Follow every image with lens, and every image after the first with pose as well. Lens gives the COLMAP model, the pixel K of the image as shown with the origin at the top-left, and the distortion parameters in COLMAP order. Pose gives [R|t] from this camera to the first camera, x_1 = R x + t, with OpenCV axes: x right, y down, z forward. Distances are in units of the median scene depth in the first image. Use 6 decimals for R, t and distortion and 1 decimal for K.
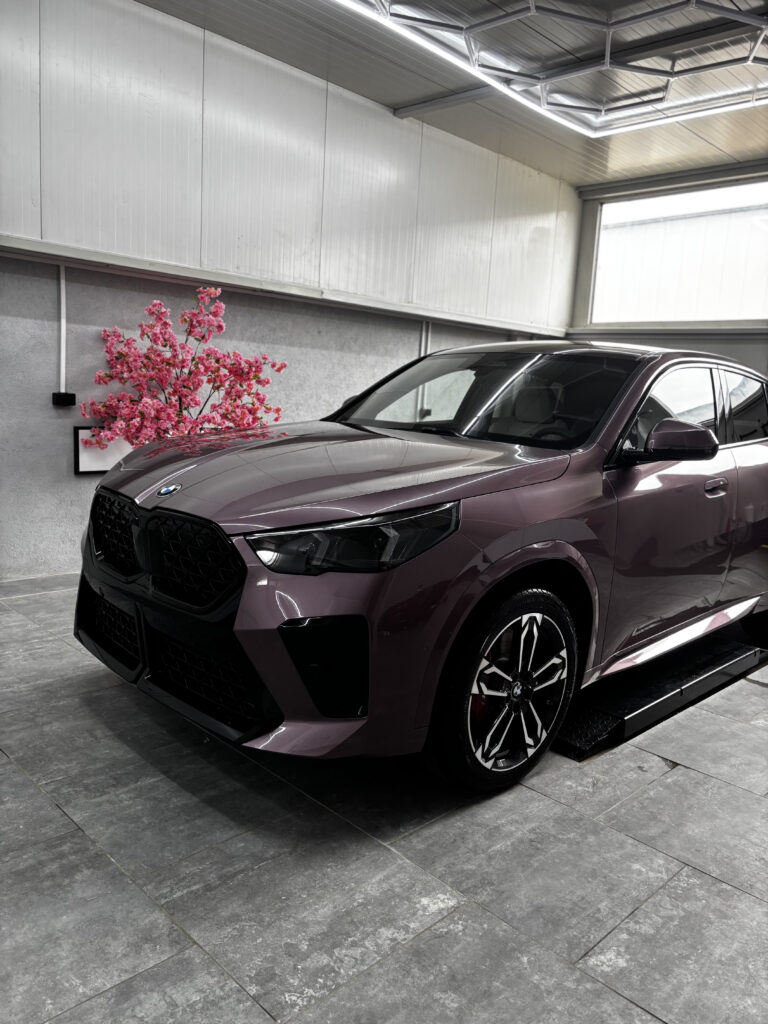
lens RADIAL K [[805.1, 0, 382.3], [0, 805.1, 506.1], [0, 0, 1]] dist [0.046843, -0.059086]
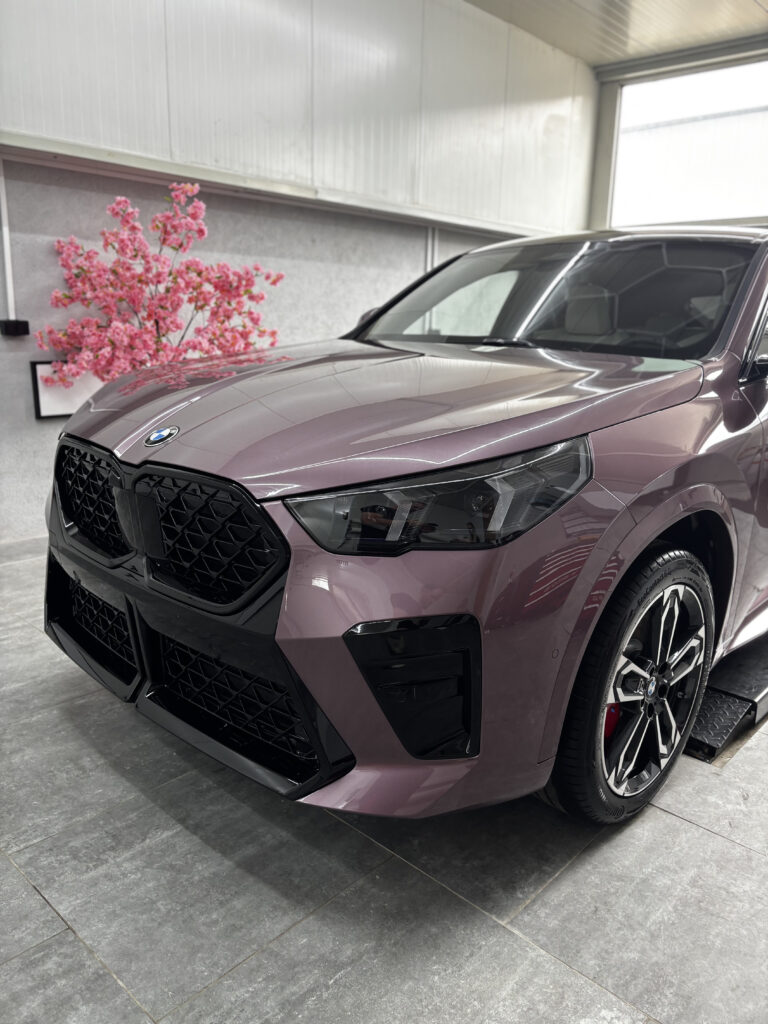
lens RADIAL K [[805.1, 0, 386.4], [0, 805.1, 508.9], [0, 0, 1]] dist [0.046843, -0.059086]
pose [[0.998638, -0.042771, 0.029894, -0.089695], [0.040040, 0.995433, 0.086658, -0.009412], [-0.033464, -0.085343, 0.995790, 0.276619]]
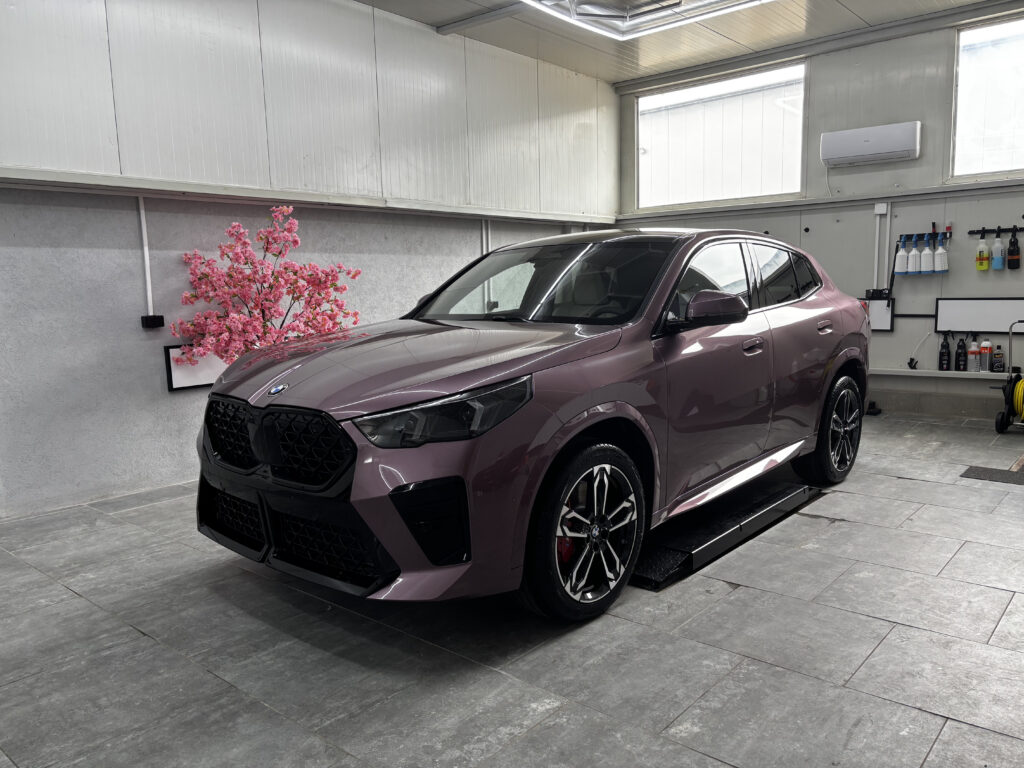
lens RADIAL K [[805.1, 0, 506.5], [0, 805.1, 388.0], [0, 0, 1]] dist [0.046843, -0.059086]
pose [[0.993555, -0.094124, 0.063156, -0.014855], [0.095143, 0.995374, -0.013321, 0.023447], [-0.061610, 0.019244, 0.997915, -0.156843]]
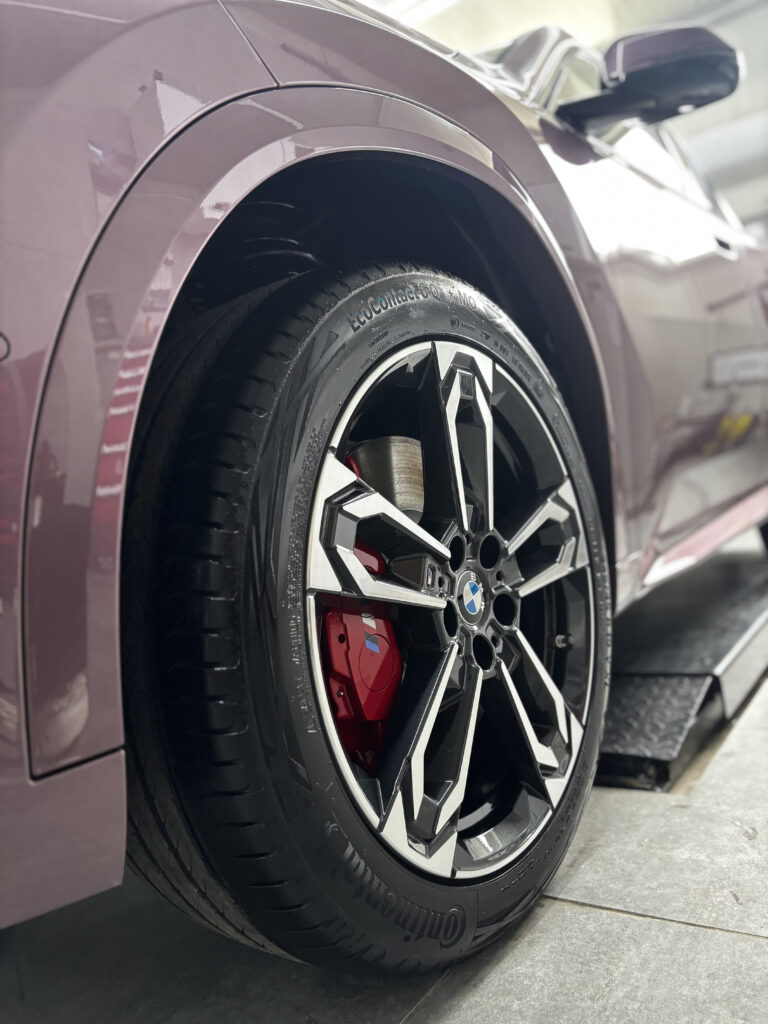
lens RADIAL K [[805.1, 0, 390.8], [0, 805.1, 505.6], [0, 0, 1]] dist [0.046843, -0.059086]
pose [[0.964828, -0.206291, 0.162944, 0.089810], [0.227746, 0.965511, -0.126175, 0.221448], [-0.131296, 0.158847, 0.978534, 0.676303]]
